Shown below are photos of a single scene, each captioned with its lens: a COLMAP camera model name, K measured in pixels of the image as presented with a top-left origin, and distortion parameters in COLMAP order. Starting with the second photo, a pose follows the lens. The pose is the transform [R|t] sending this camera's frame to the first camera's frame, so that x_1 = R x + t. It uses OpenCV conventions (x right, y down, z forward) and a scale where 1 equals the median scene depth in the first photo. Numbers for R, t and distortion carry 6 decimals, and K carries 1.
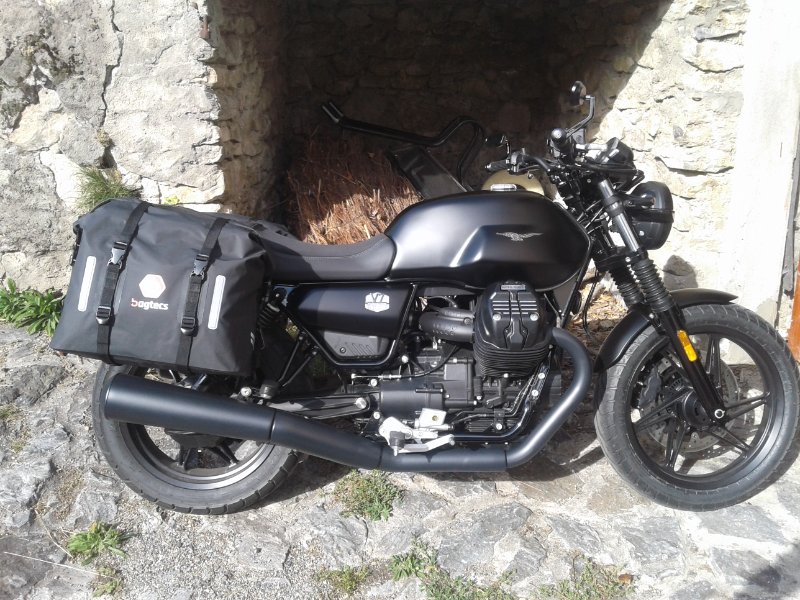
lens RADIAL K [[752.4, 0, 400.0], [0, 752.4, 301.0], [0, 0, 1]] dist [0.016087, 0.000000]
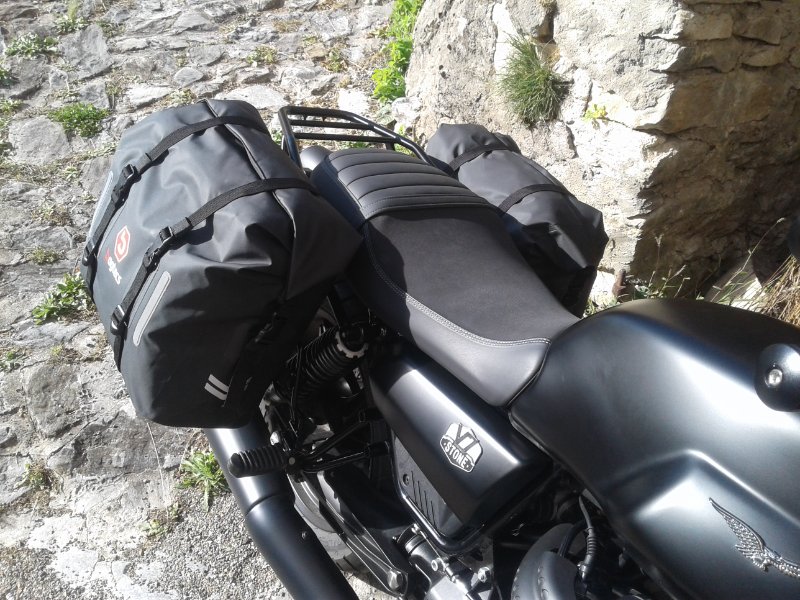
lens RADIAL K [[752.4, 0, 399.9], [0, 752.4, 297.6], [0, 0, 1]] dist [0.016087, 0.000000]
pose [[0.499147, 0.463312, -0.732253, 0.186241], [-0.304743, 0.884929, 0.352183, -0.172113], [0.811162, 0.047358, 0.582900, 0.476182]]
